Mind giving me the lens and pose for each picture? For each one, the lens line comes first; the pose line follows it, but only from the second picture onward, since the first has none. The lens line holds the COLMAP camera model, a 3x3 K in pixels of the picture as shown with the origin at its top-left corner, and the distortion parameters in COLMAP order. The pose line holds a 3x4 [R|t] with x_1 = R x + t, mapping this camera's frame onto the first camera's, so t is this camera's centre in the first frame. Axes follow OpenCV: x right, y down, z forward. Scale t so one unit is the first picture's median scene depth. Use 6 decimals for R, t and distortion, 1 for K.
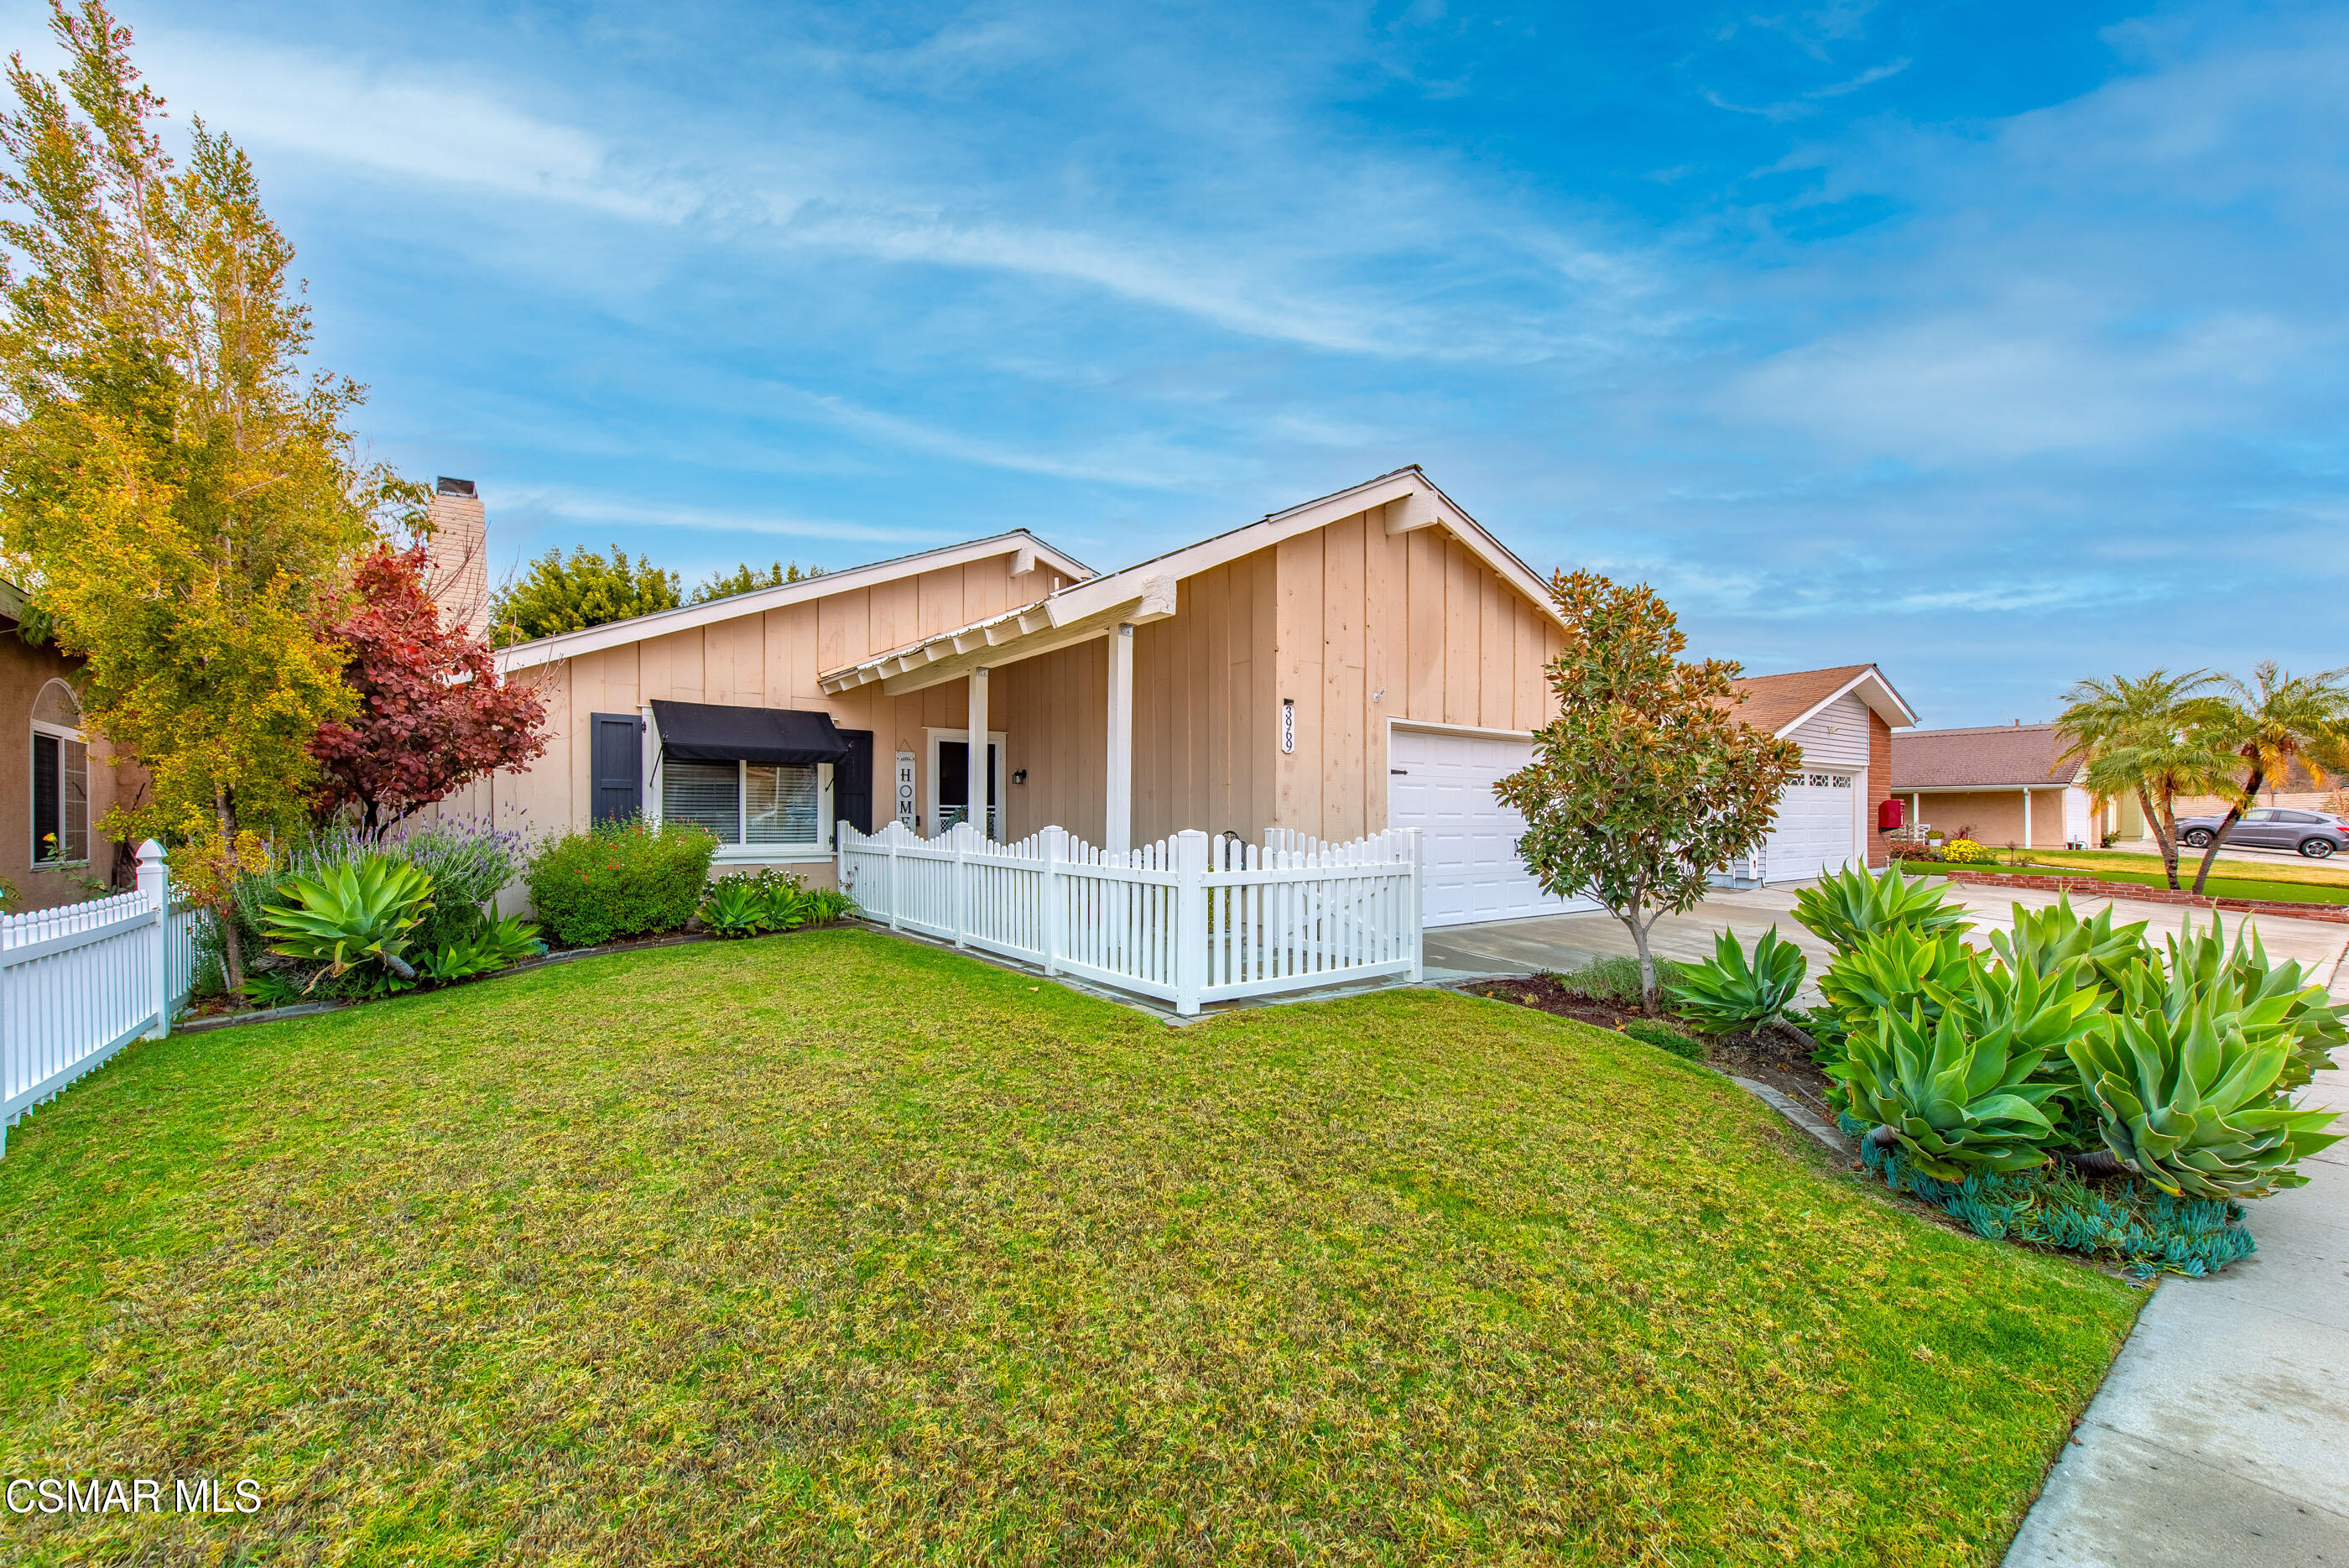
lens RADIAL K [[936.4, 0, 1176.5], [0, 936.4, 814.4], [0, 0, 1]] dist [0.007026, 0.000081]
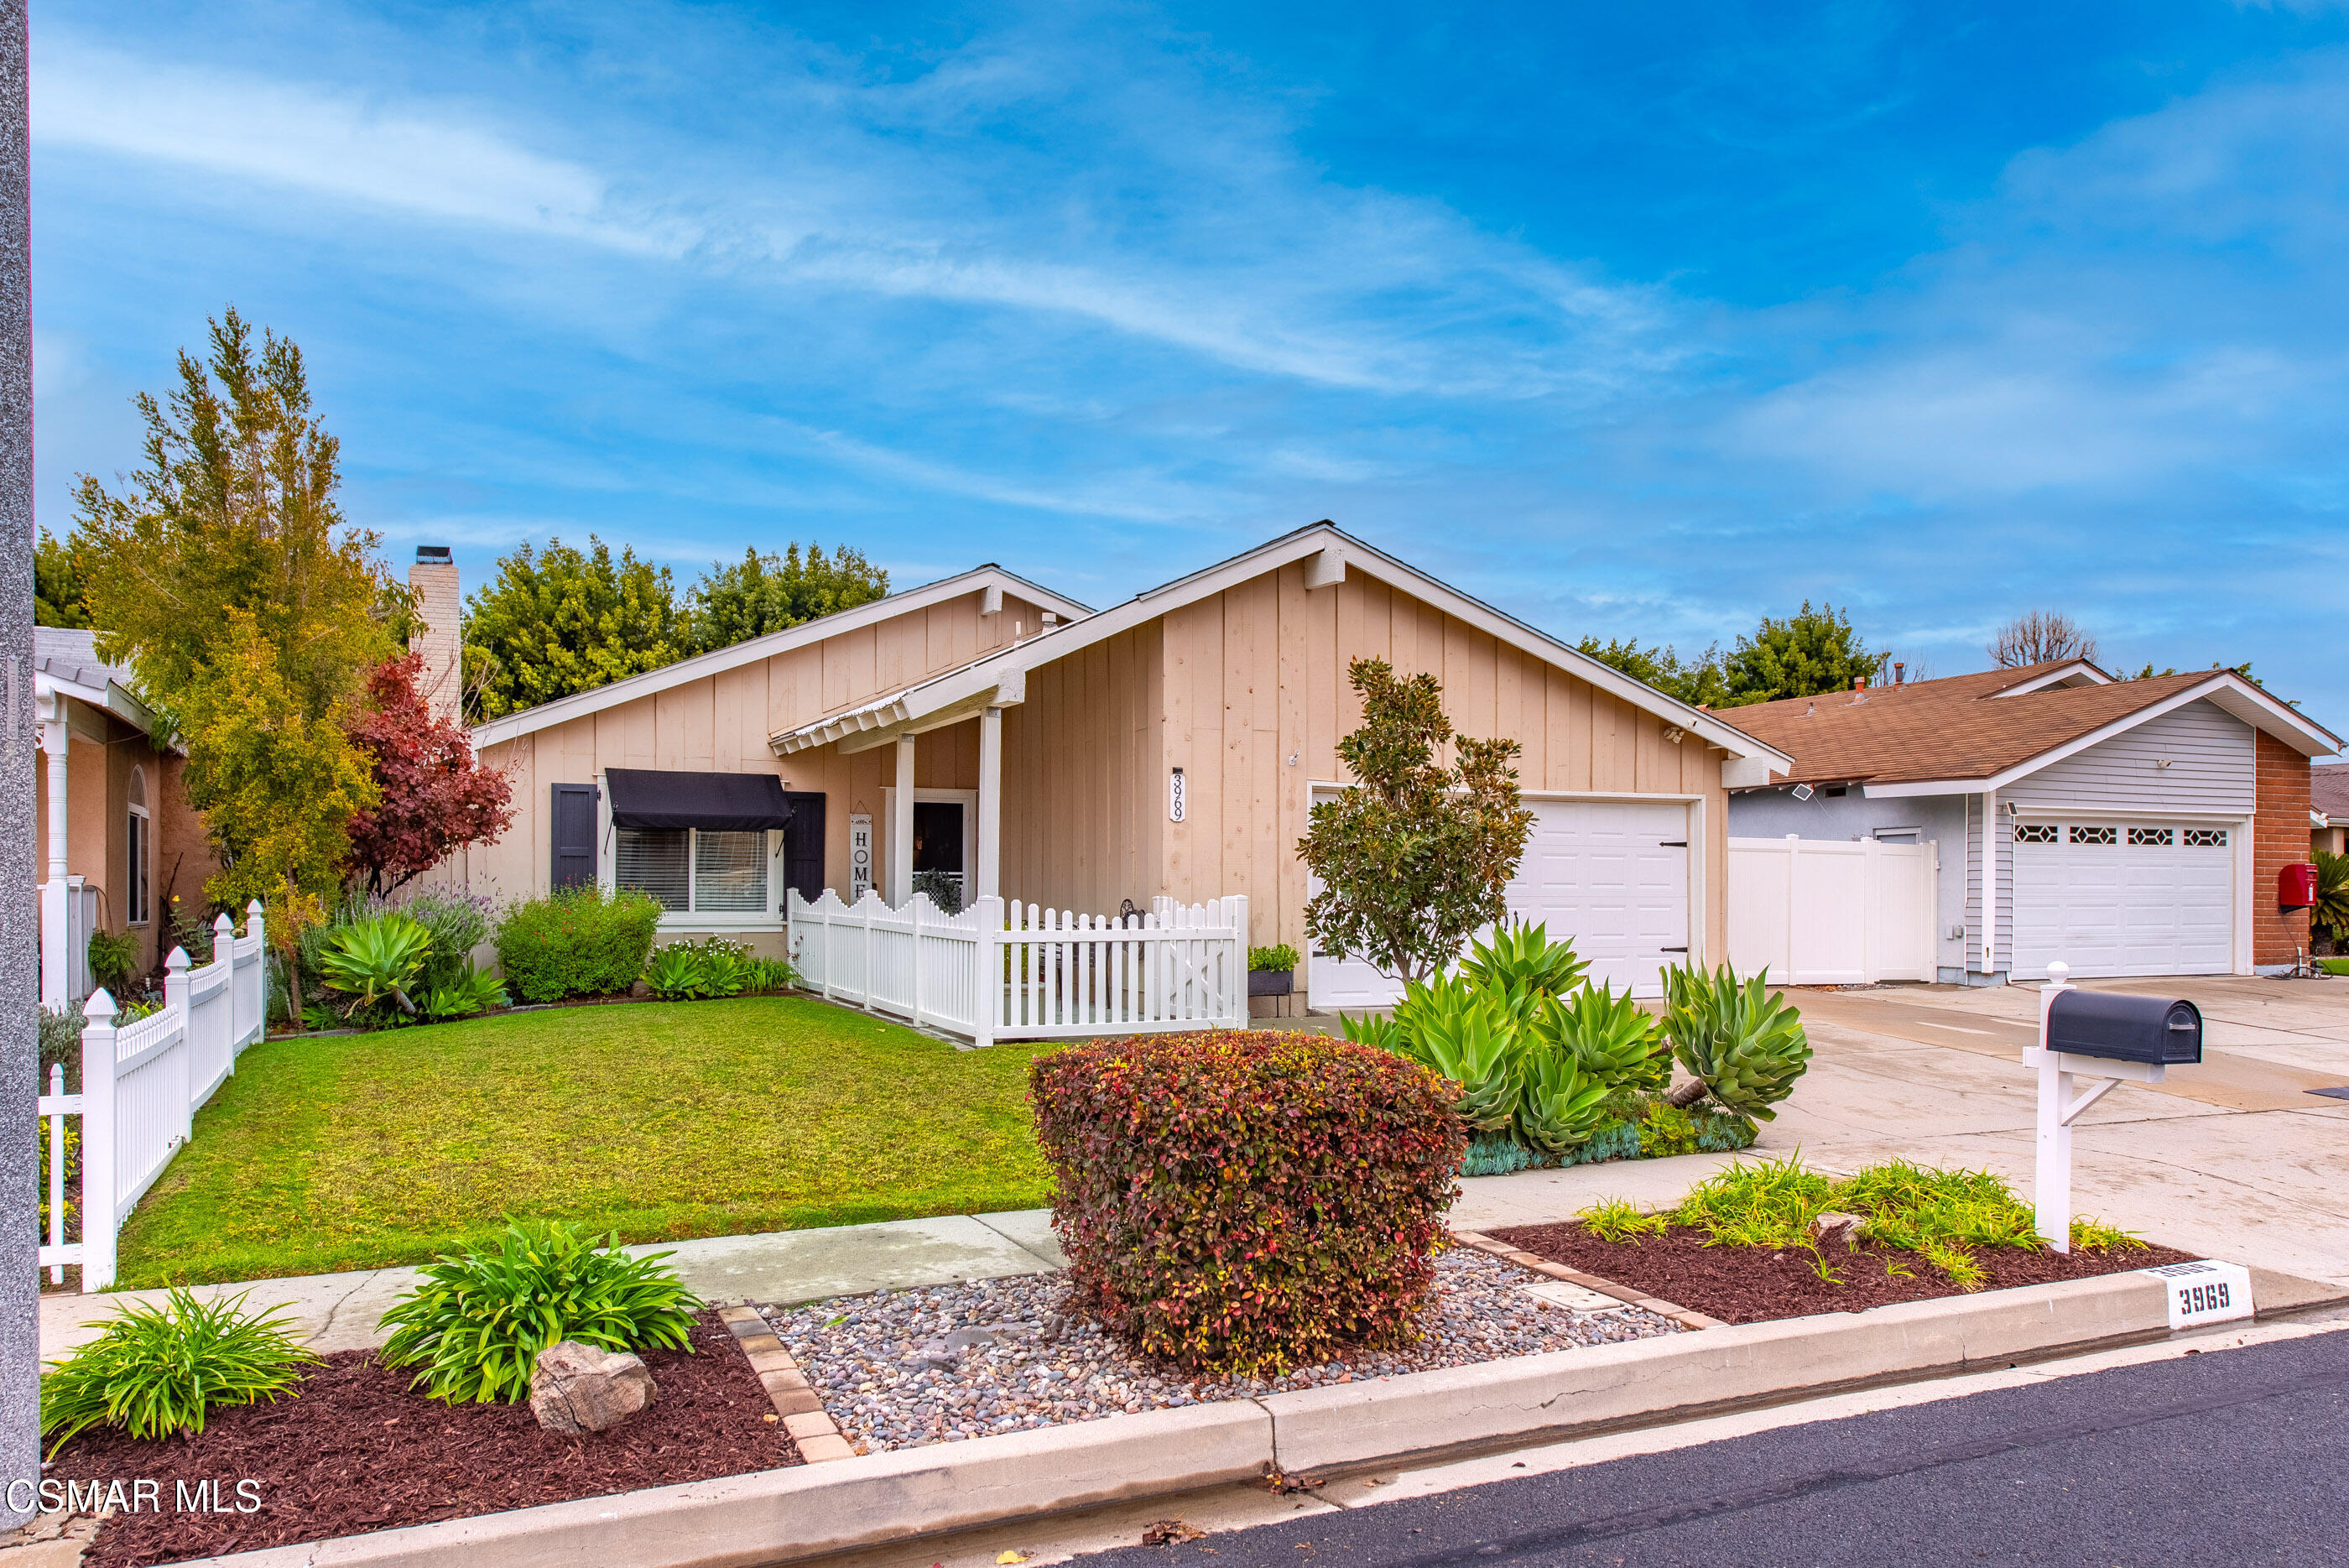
lens RADIAL K [[1599.7, 0, 1178.2], [0, 1599.7, 864.5], [0, 0, 1]] dist [0.017924, -0.004375]
pose [[0.980218, -0.000064, -0.197922, 0.469888], [-0.001894, 0.999951, -0.009707, -0.003275], [0.197913, 0.009890, 0.980170, -0.693305]]
